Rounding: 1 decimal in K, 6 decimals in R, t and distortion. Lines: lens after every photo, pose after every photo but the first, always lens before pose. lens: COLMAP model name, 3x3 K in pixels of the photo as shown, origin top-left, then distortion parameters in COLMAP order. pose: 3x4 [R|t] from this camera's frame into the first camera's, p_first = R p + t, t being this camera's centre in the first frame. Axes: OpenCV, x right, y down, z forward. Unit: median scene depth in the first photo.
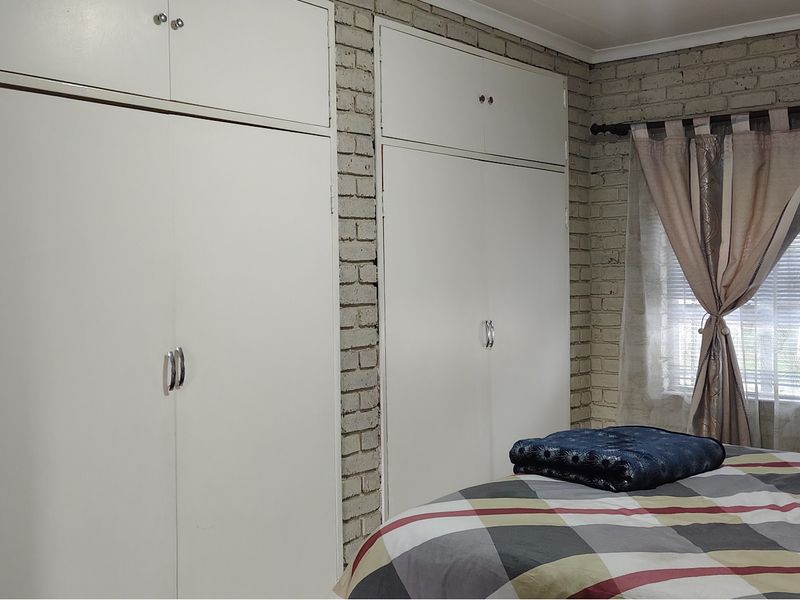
lens RADIAL K [[922.1, 0, 400.0], [0, 922.1, 300.0], [0, 0, 1]] dist [0.056655, -0.014455]
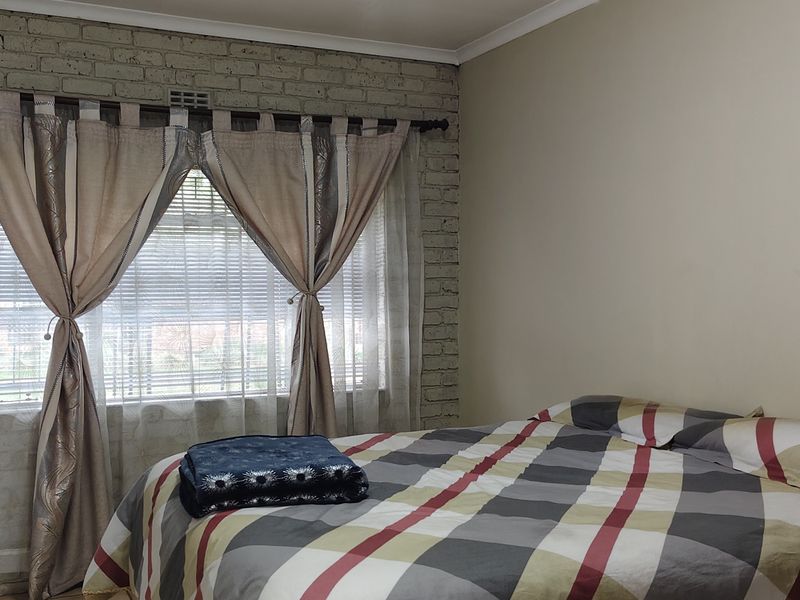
lens RADIAL K [[951.5, 0, 400.1], [0, 951.5, 273.0], [0, 0, 1]] dist [0.122957, -0.019218]
pose [[0.425397, 0.008546, 0.904966, -0.378323], [0.017053, 0.999702, -0.017456, -0.005627], [-0.904846, 0.022858, 0.425125, 0.315065]]
